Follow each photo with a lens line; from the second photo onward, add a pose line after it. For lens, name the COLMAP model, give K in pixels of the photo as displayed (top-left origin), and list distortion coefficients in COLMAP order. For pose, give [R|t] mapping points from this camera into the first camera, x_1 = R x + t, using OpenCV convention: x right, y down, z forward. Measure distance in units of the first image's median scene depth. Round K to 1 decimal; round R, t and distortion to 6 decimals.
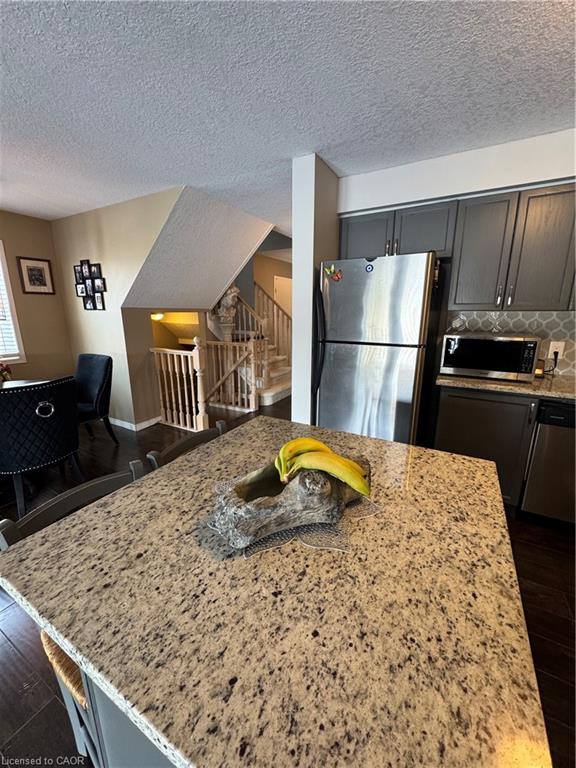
lens RADIAL K [[303.3, 0, 289.2], [0, 303.3, 382.3], [0, 0, 1]] dist [-0.002966, 0.000634]
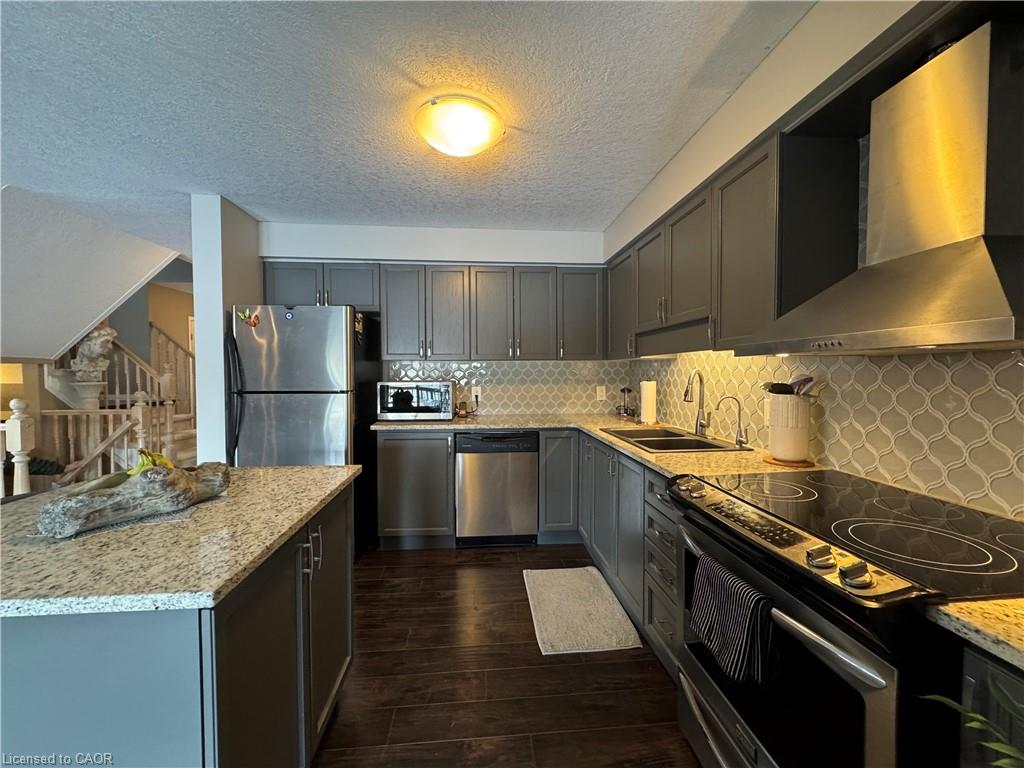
lens RADIAL K [[404.4, 0, 510.7], [0, 404.4, 384.3], [0, 0, 1]] dist [-0.002966, 0.000634]
pose [[0.827348, -0.017519, 0.561416, 0.069437], [0.128595, 0.978874, -0.158963, 0.081058], [-0.546771, 0.203713, 0.812122, -0.234845]]
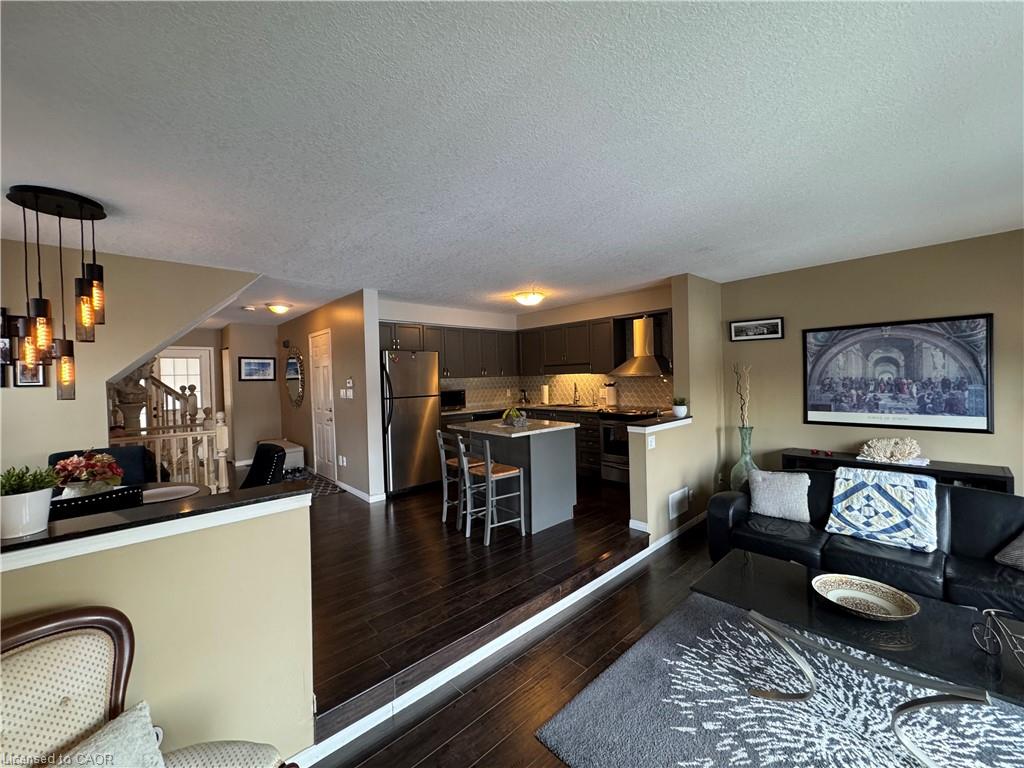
lens RADIAL K [[404.4, 0, 511.7], [0, 404.4, 383.8], [0, 0, 1]] dist [-0.002966, 0.000634]
pose [[0.312146, -0.022962, 0.949757, -1.110284], [0.243487, 0.968250, -0.056615, 0.040821], [-0.918302, 0.248925, 0.307827, -0.159342]]
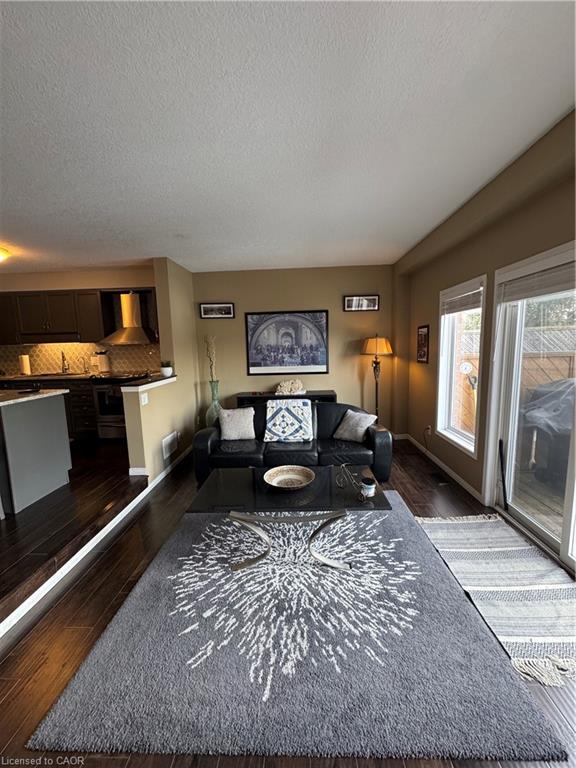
lens RADIAL K [[303.3, 0, 287.5], [0, 303.3, 383.5], [0, 0, 1]] dist [-0.002966, 0.000634]
pose [[-0.448758, -0.100241, 0.888013, -1.003569], [0.230638, 0.947034, 0.223457, 0.067902], [-0.863378, 0.305088, -0.401870, -0.151390]]
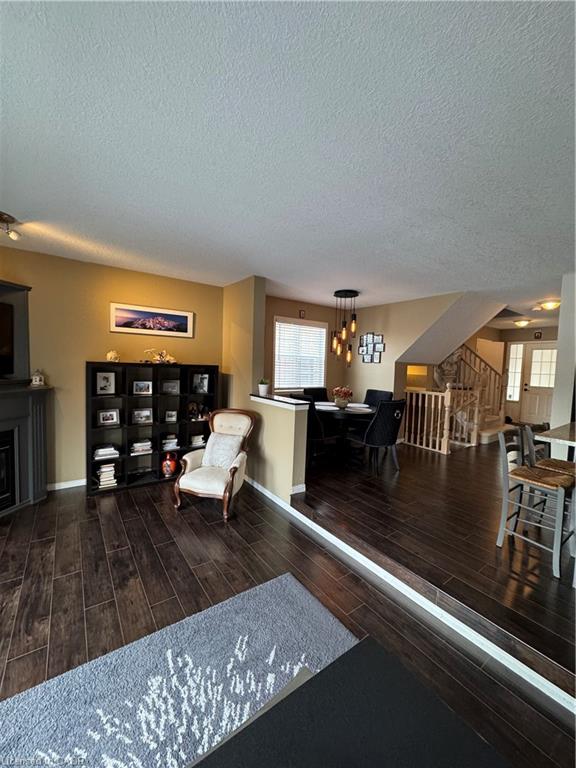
lens RADIAL K [[303.3, 0, 288.7], [0, 303.3, 380.3], [0, 0, 1]] dist [-0.002966, 0.000634]
pose [[0.906015, 0.050900, -0.420174, -0.375321], [-0.126667, 0.979850, -0.154430, 0.149839], [0.403847, 0.193138, 0.894206, -0.570084]]
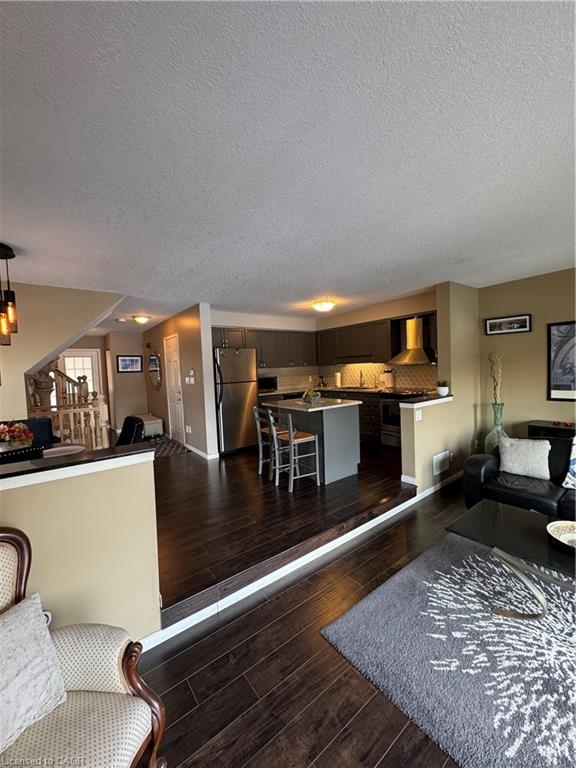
lens RADIAL K [[303.3, 0, 288.9], [0, 303.3, 383.5], [0, 0, 1]] dist [-0.002966, 0.000634]
pose [[0.397198, -0.059828, 0.915781, -1.090431], [0.250302, 0.967104, -0.045382, 0.052105], [-0.882940, 0.247247, 0.399107, -0.179402]]
